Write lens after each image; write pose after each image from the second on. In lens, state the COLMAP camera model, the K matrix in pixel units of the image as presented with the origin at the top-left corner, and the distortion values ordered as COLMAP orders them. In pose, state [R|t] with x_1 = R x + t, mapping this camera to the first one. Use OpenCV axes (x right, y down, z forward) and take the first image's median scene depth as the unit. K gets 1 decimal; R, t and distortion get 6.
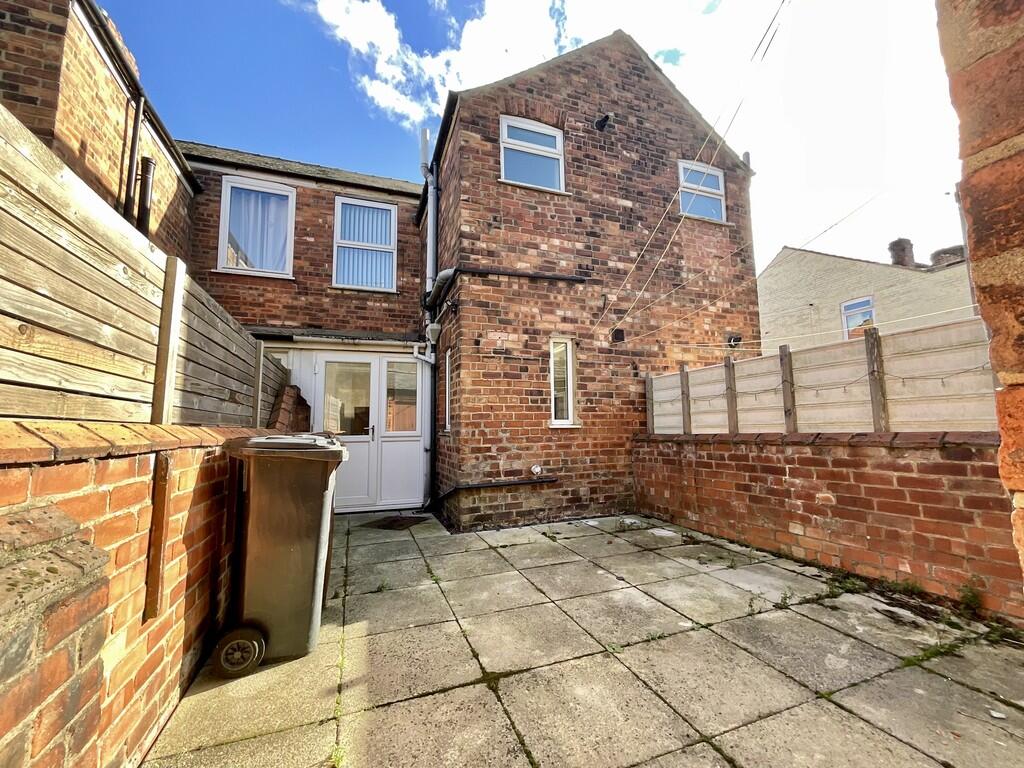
lens RADIAL K [[419.5, 0, 512.0], [0, 419.5, 384.0], [0, 0, 1]] dist [-0.000760, 0.000254]
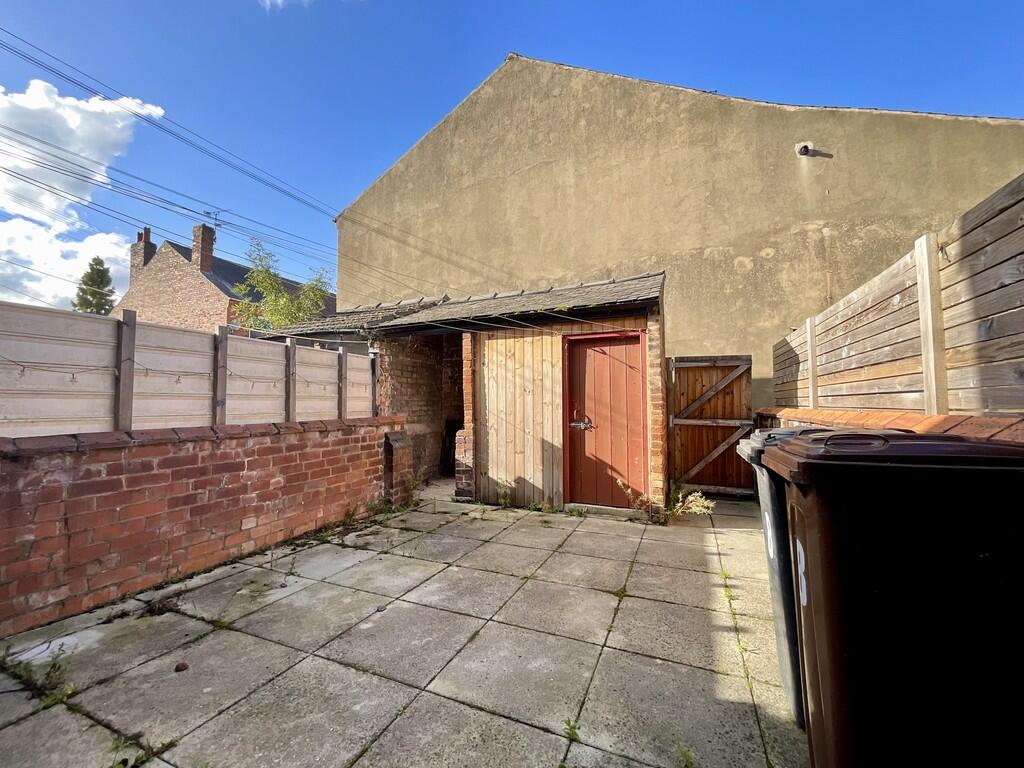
lens RADIAL K [[419.5, 0, 512.0], [0, 419.5, 384.0], [0, 0, 1]] dist [-0.000760, 0.000254]
pose [[-0.728354, 0.050995, 0.683300, -0.491104], [-0.061041, 0.988433, -0.138832, 0.140165], [-0.682476, -0.142828, -0.716817, 1.477803]]
